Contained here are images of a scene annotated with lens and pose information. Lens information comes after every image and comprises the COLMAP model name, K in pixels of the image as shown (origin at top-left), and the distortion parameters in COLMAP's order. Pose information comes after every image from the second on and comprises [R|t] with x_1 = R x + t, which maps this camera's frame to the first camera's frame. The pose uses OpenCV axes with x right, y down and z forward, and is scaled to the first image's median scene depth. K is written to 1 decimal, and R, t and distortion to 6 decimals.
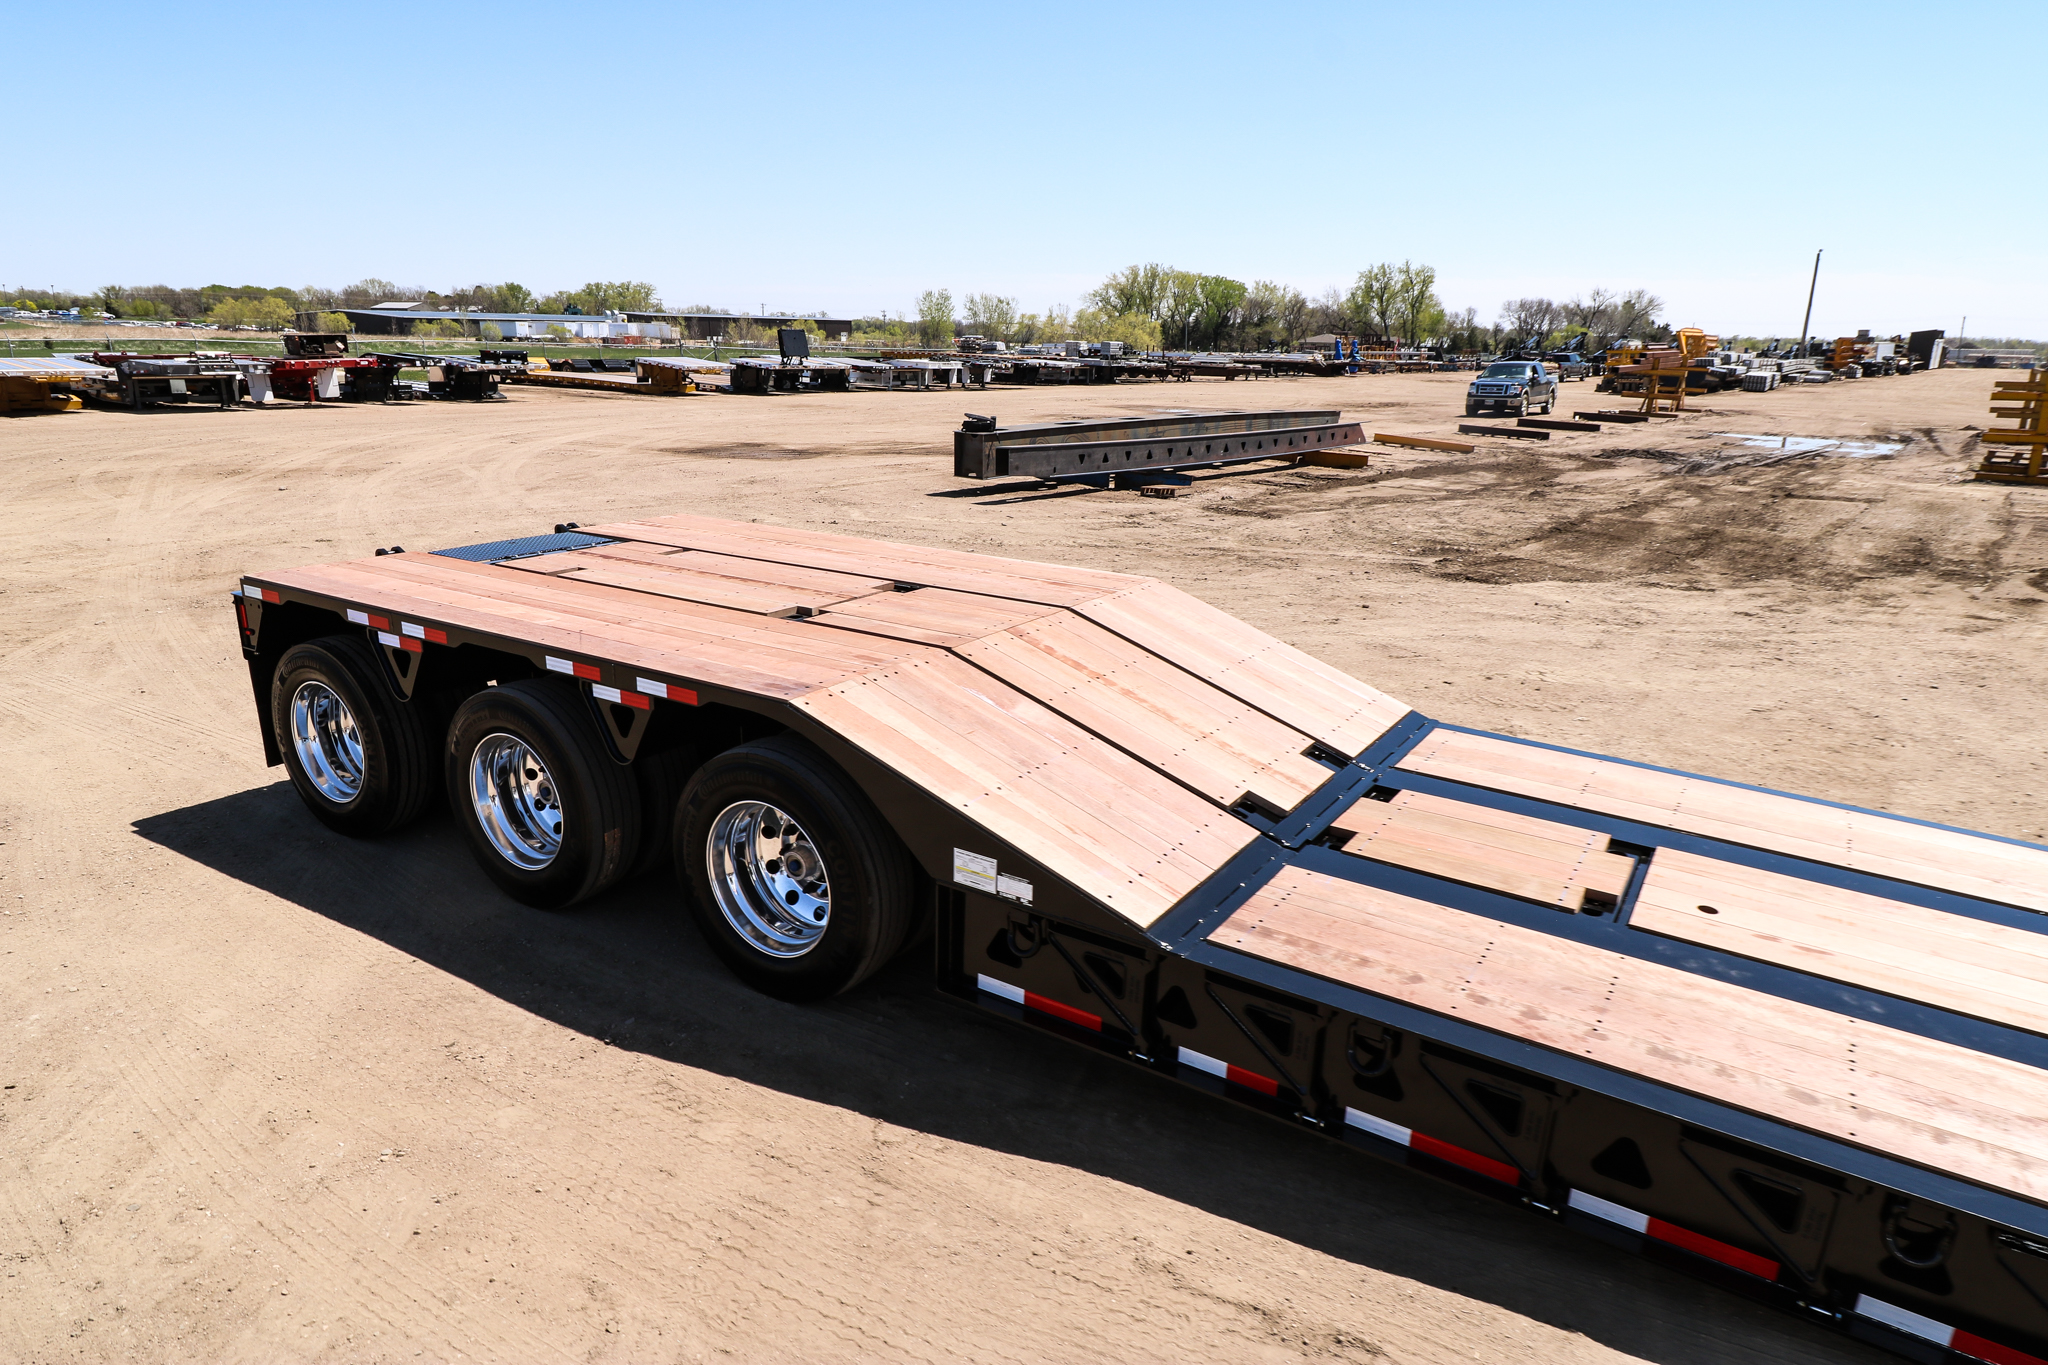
lens RADIAL K [[1227.0, 0, 1031.4], [0, 1227.0, 694.6], [0, 0, 1]] dist [0.004773, -0.004813]
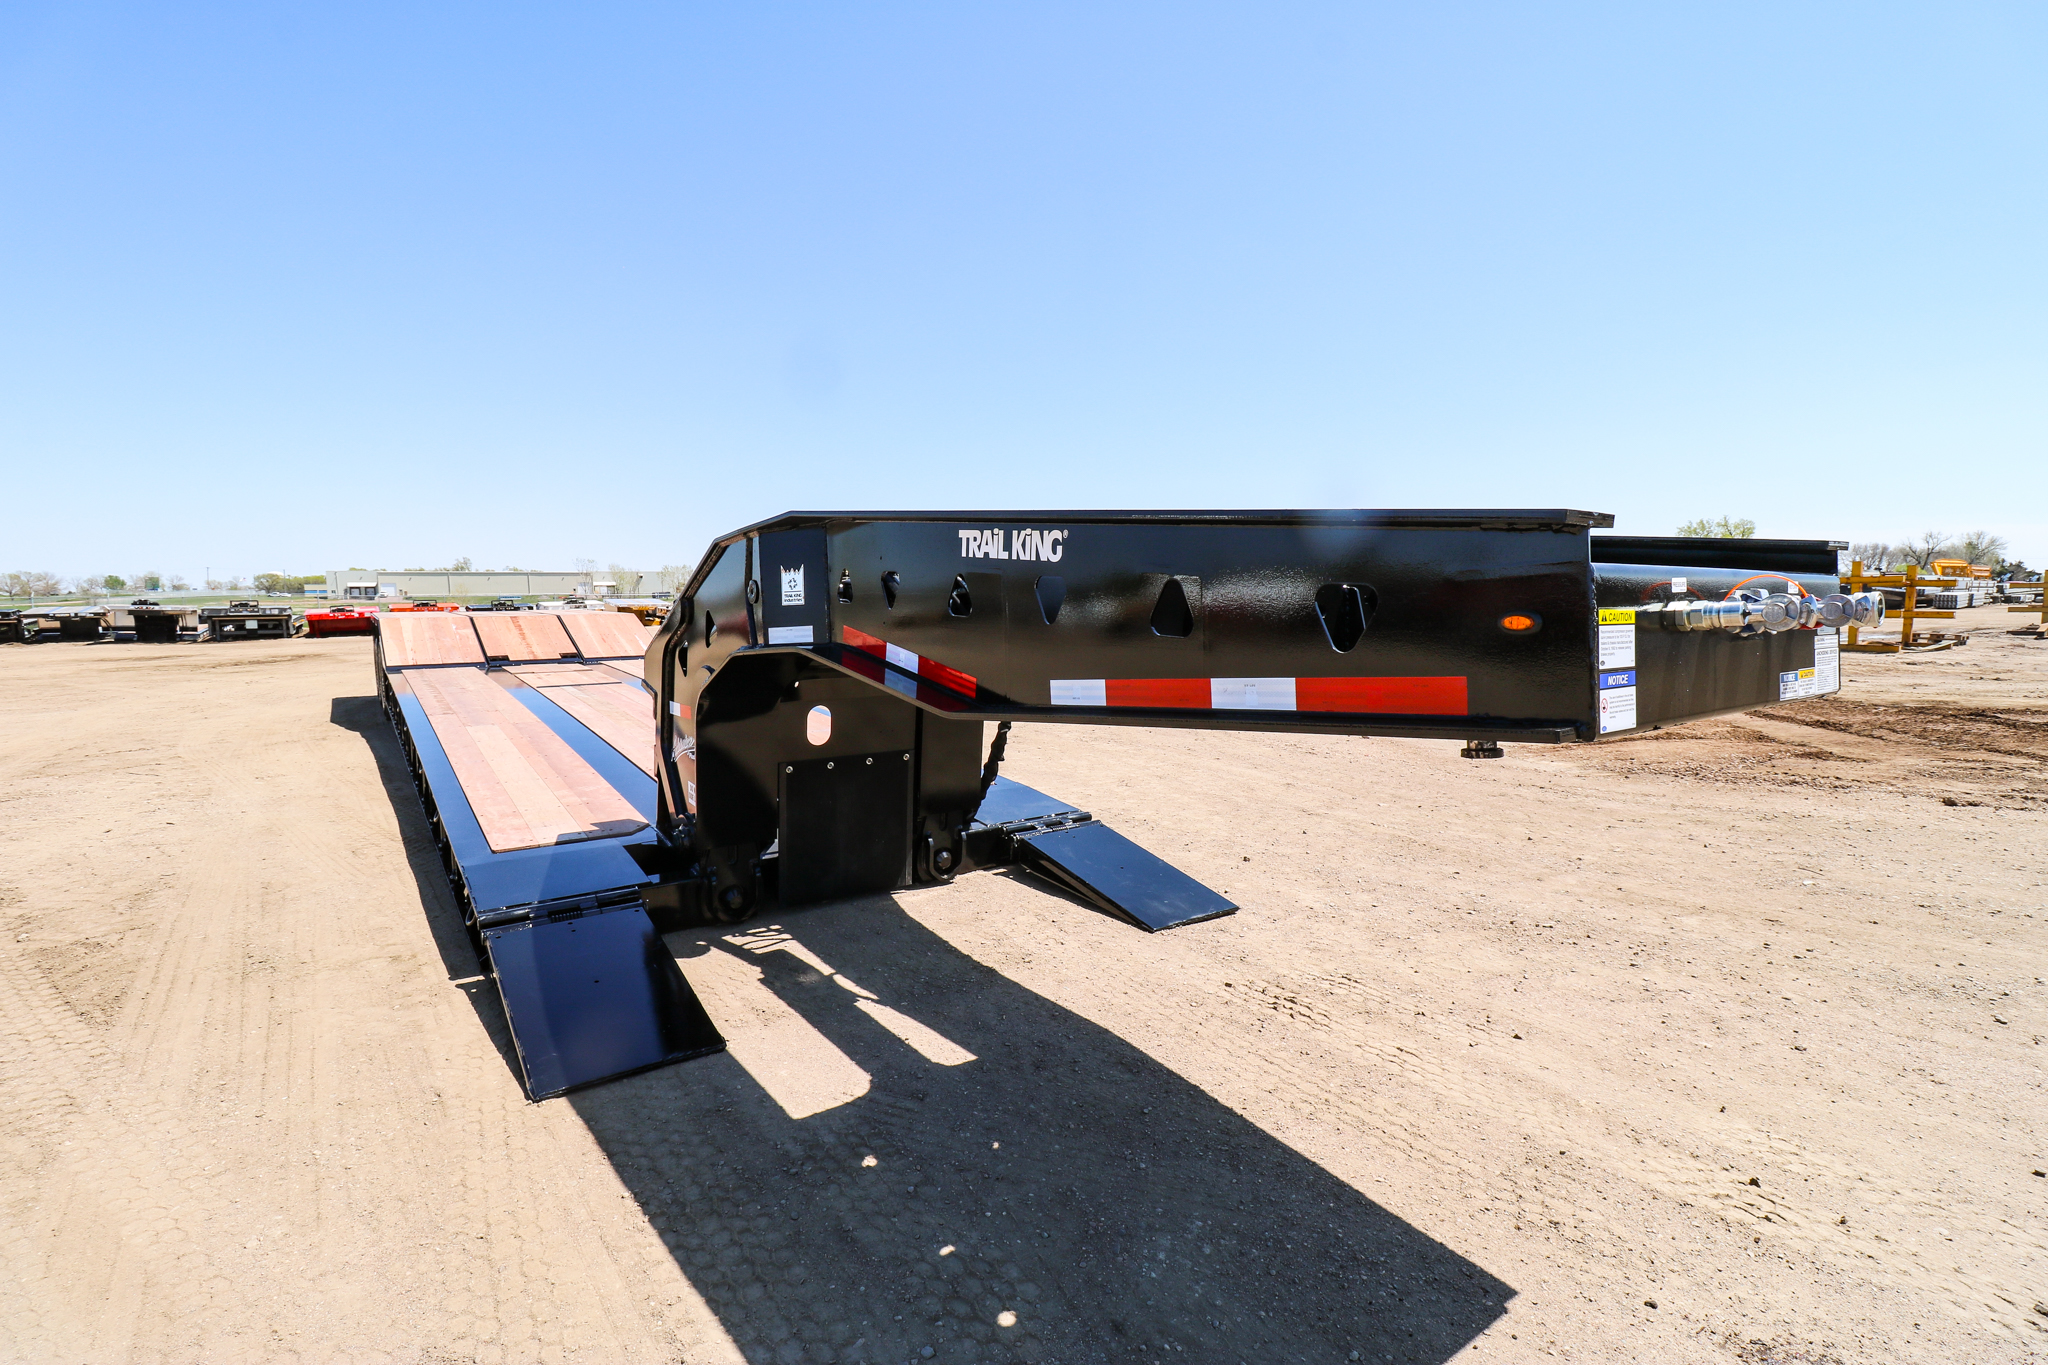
lens RADIAL K [[945.9, 0, 1039.5], [0, 945.9, 698.2], [0, 0, 1]] dist [-0.003217, -0.010439]
pose [[0.925887, 0.014815, -0.377510, 0.163534], [-0.081348, 0.983610, -0.160914, 0.032457], [0.368939, 0.179698, 0.911917, -0.043708]]
